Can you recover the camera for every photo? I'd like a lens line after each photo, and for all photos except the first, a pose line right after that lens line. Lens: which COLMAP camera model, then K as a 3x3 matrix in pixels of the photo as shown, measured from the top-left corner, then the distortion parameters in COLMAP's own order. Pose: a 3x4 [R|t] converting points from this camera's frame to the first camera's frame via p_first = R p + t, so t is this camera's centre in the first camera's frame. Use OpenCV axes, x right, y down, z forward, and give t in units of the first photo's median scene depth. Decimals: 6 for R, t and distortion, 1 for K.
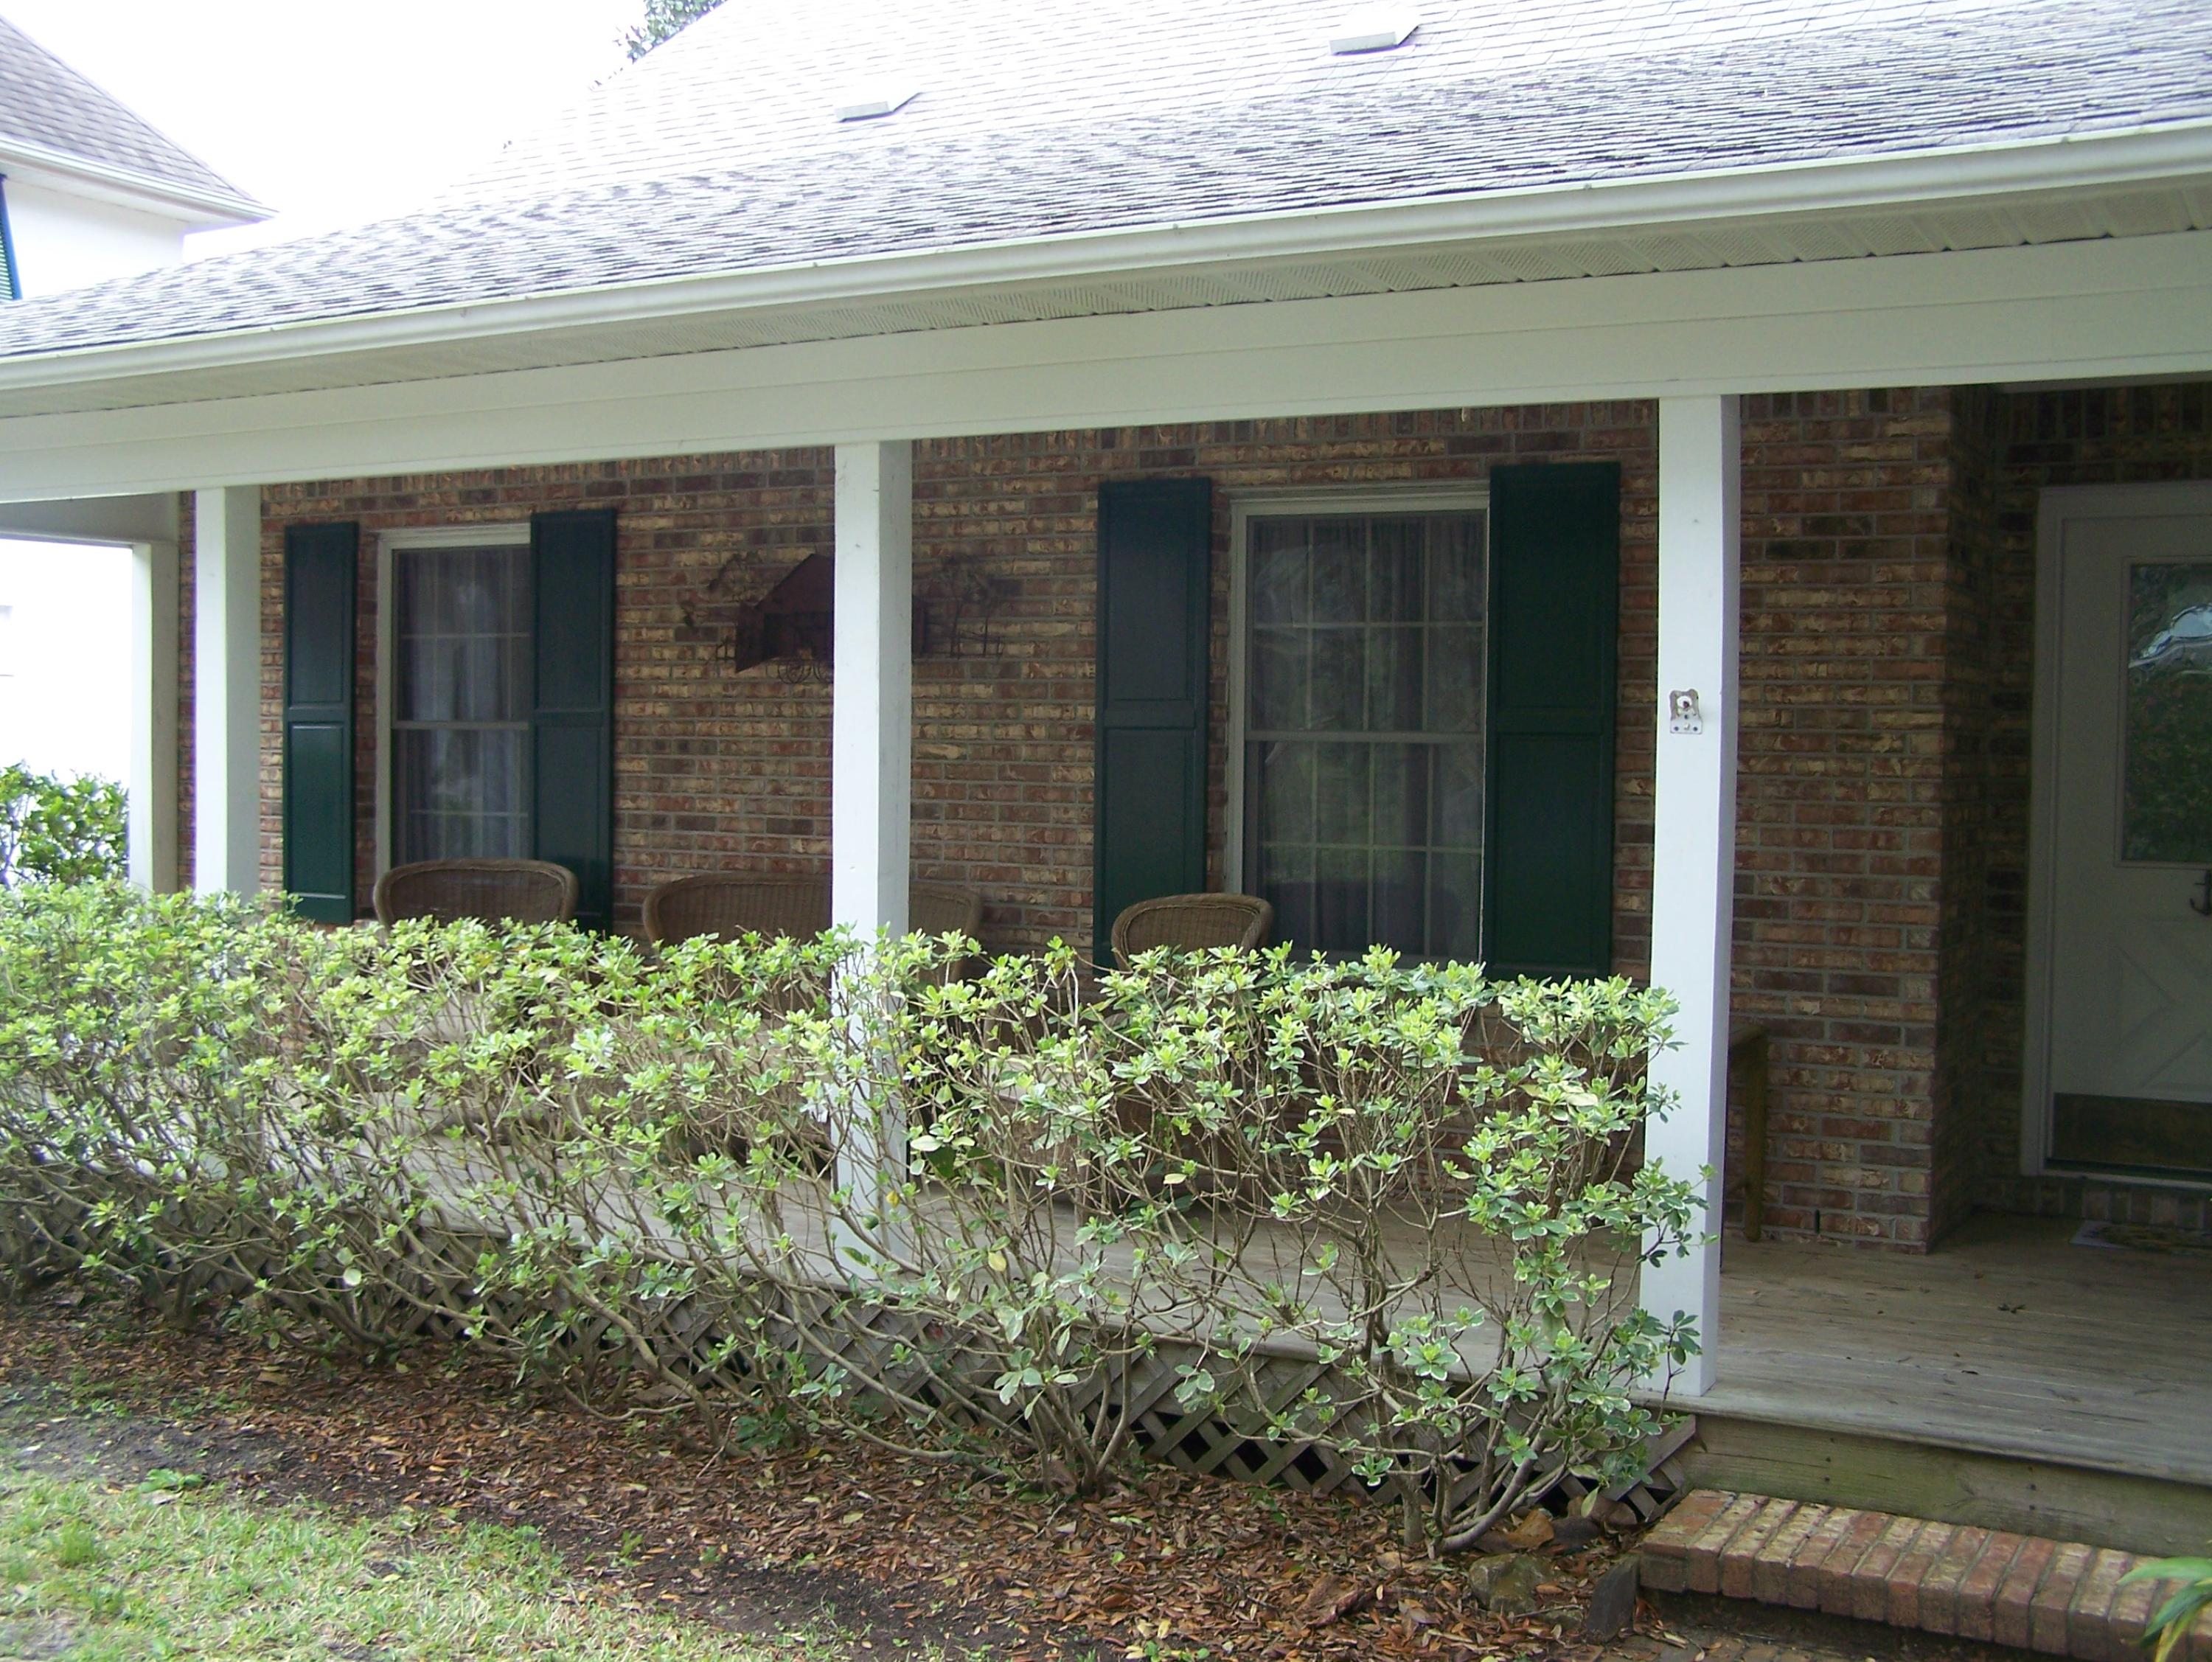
lens RADIAL K [[2464.3, 0, 1102.8], [0, 2464.3, 837.6], [0, 0, 1]] dist [-0.102928, 0.000000]
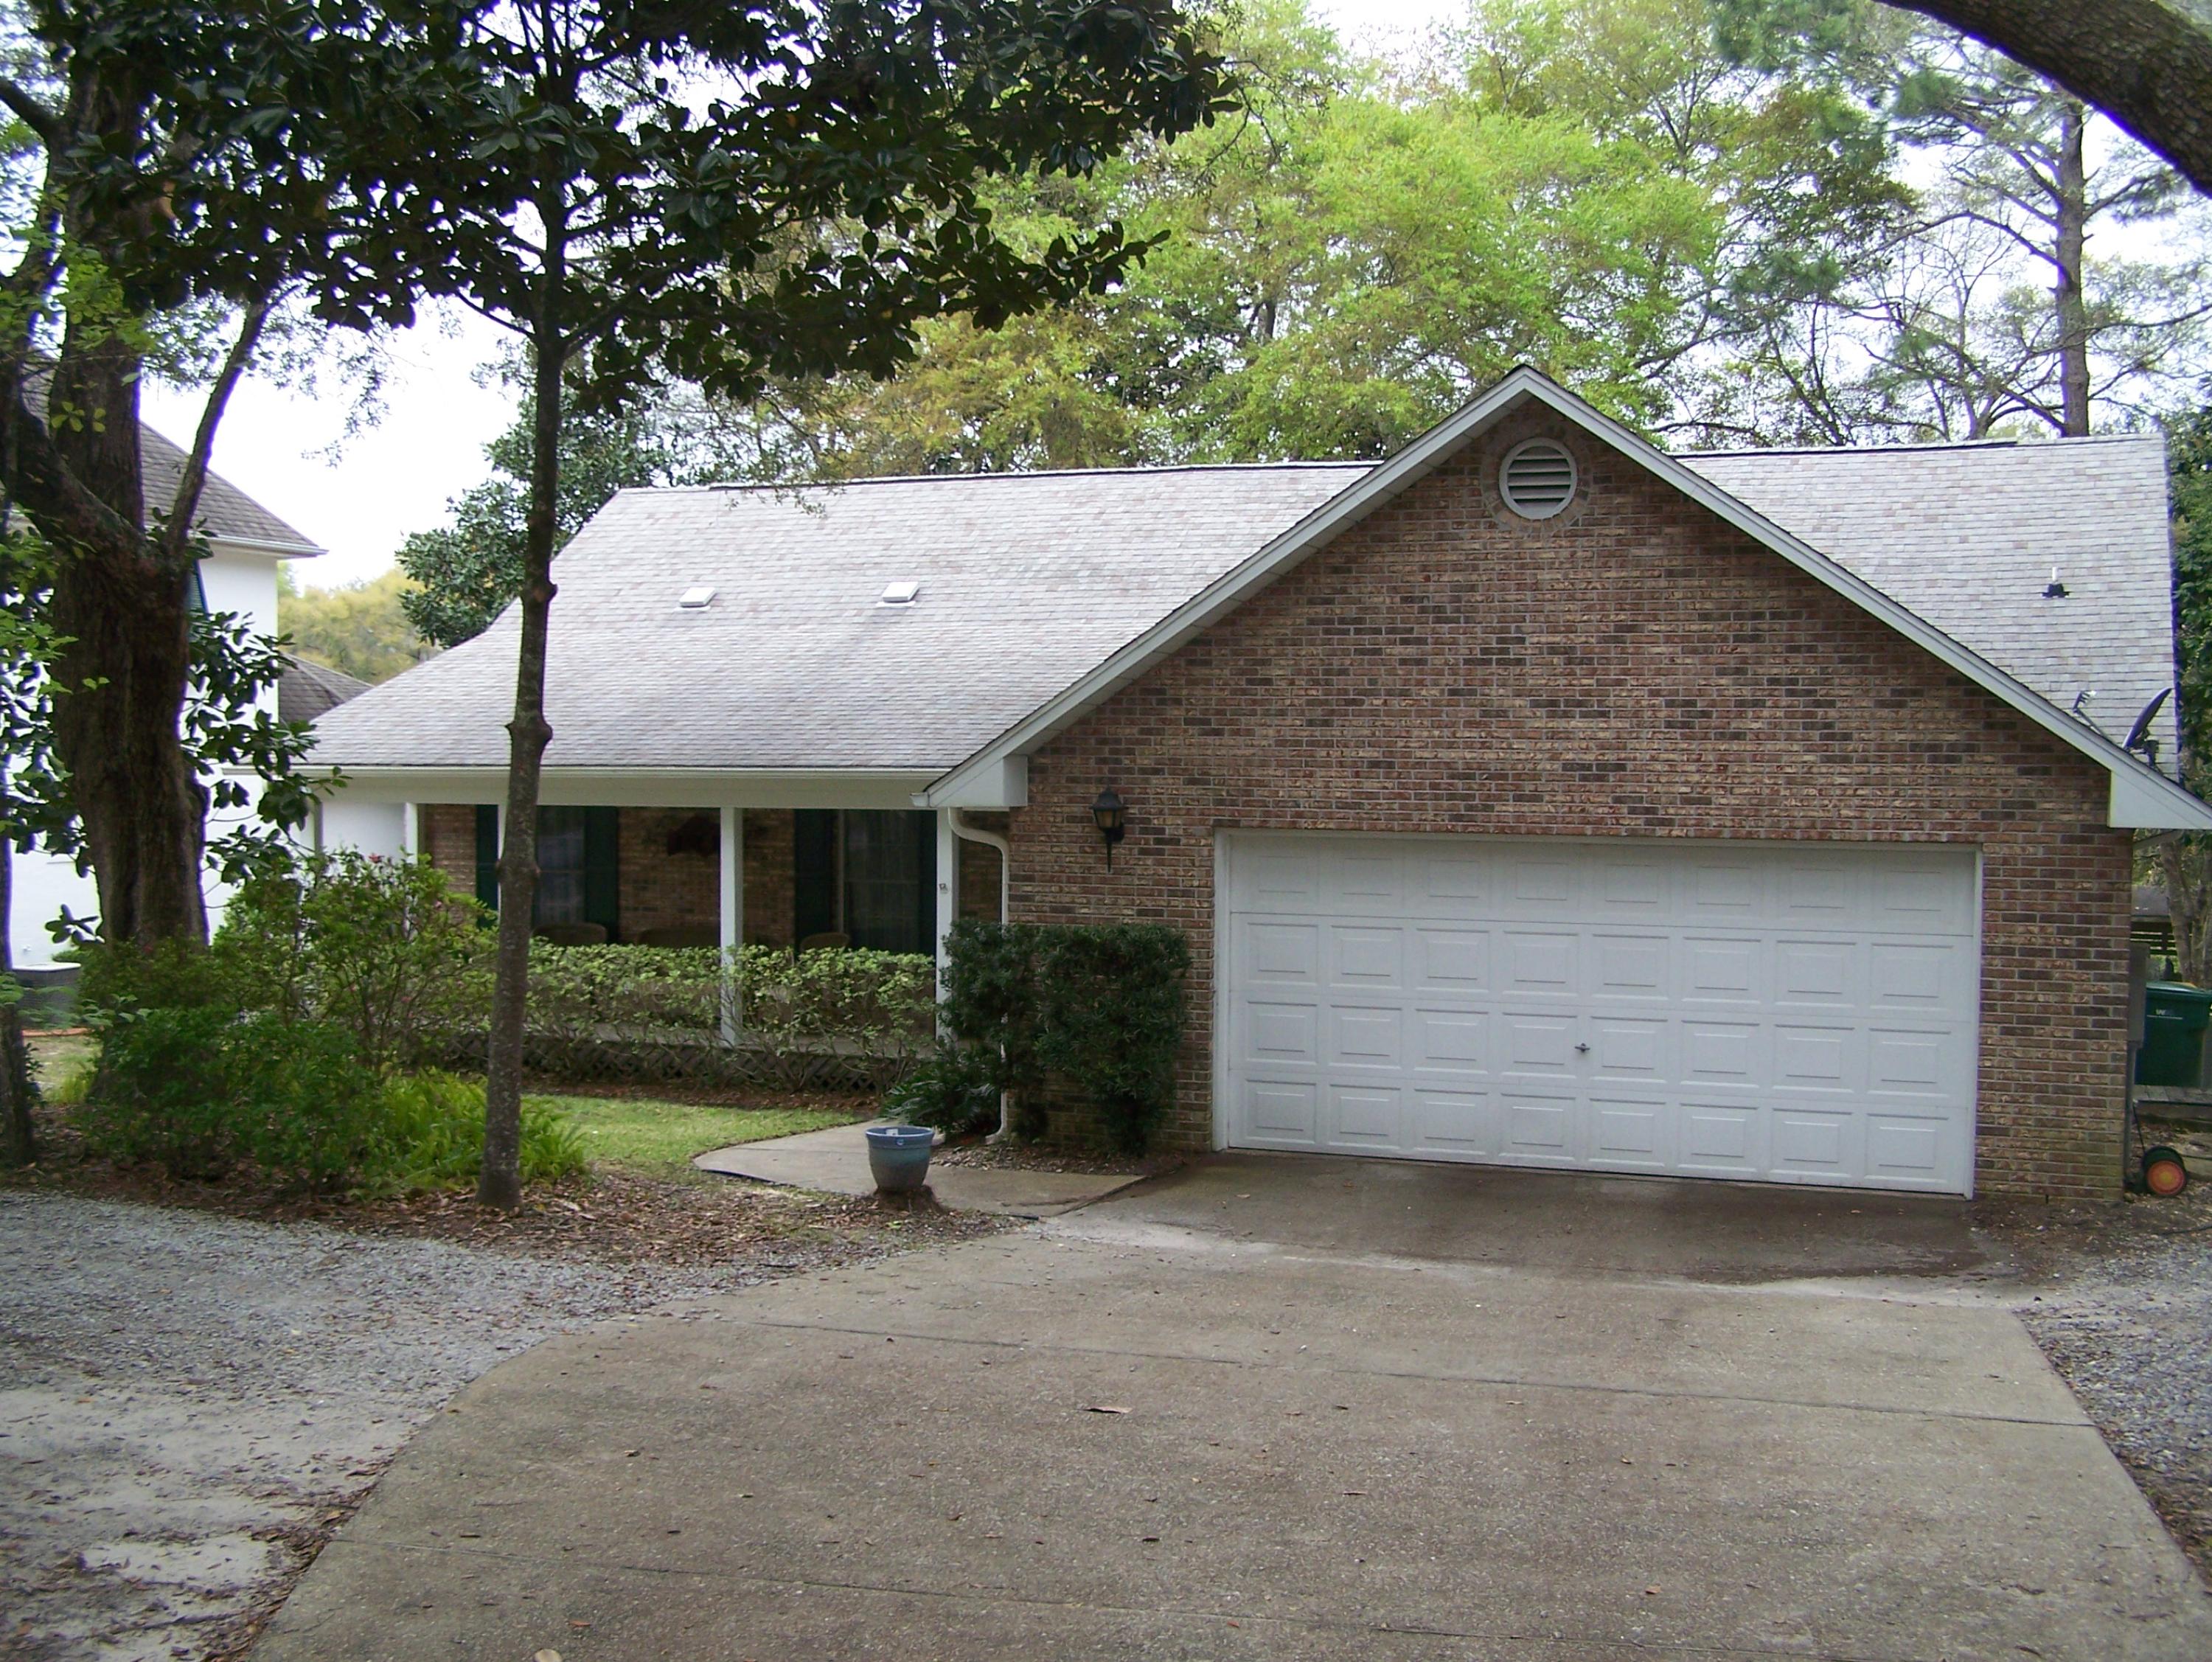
lens RADIAL K [[2464.3, 0, 1106.6], [0, 2464.3, 832.4], [0, 0, 1]] dist [-0.102928, 0.000000]
pose [[0.991453, -0.006263, 0.130316, -0.014844], [0.007615, 0.999922, -0.009881, -0.062815], [-0.130244, 0.010789, 0.991423, -1.879829]]
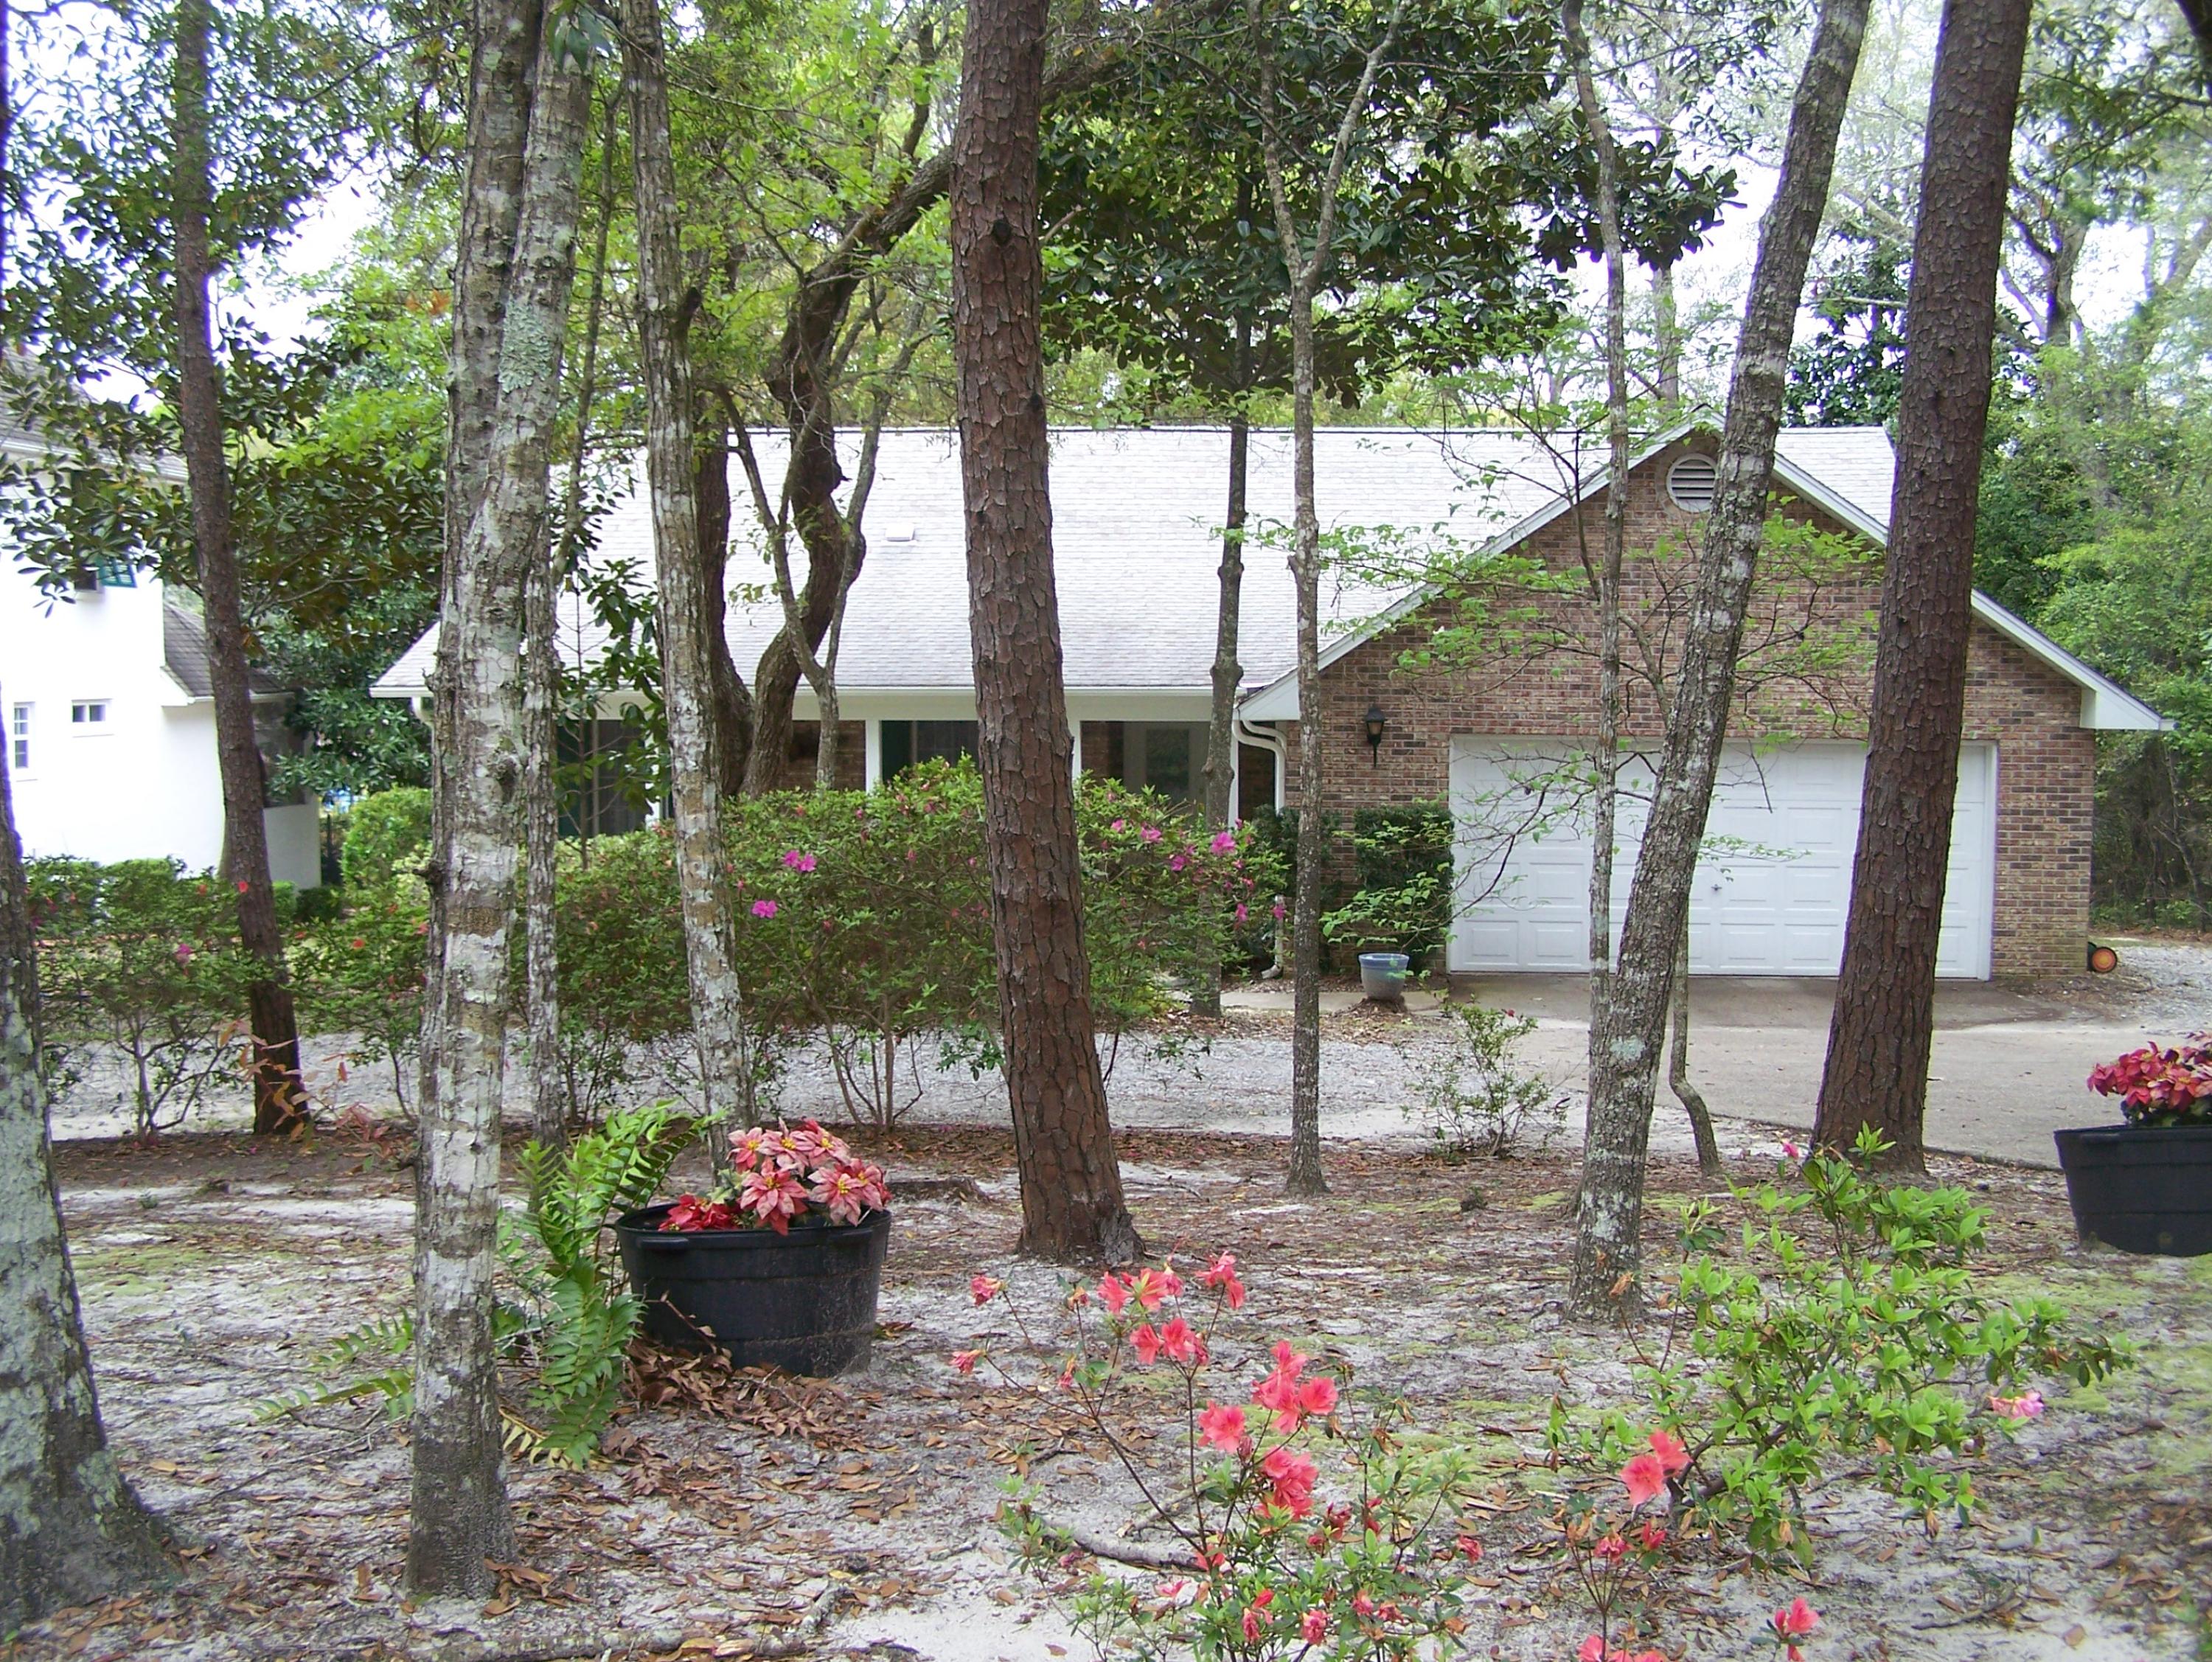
lens RADIAL K [[2464.3, 0, 1103.0], [0, 2464.3, 832.3], [0, 0, 1]] dist [-0.102928, 0.000000]
pose [[0.912462, -0.034544, 0.407702, -1.204863], [0.022062, 0.999134, 0.035279, -0.083244], [-0.408567, -0.023196, 0.912433, -2.239505]]
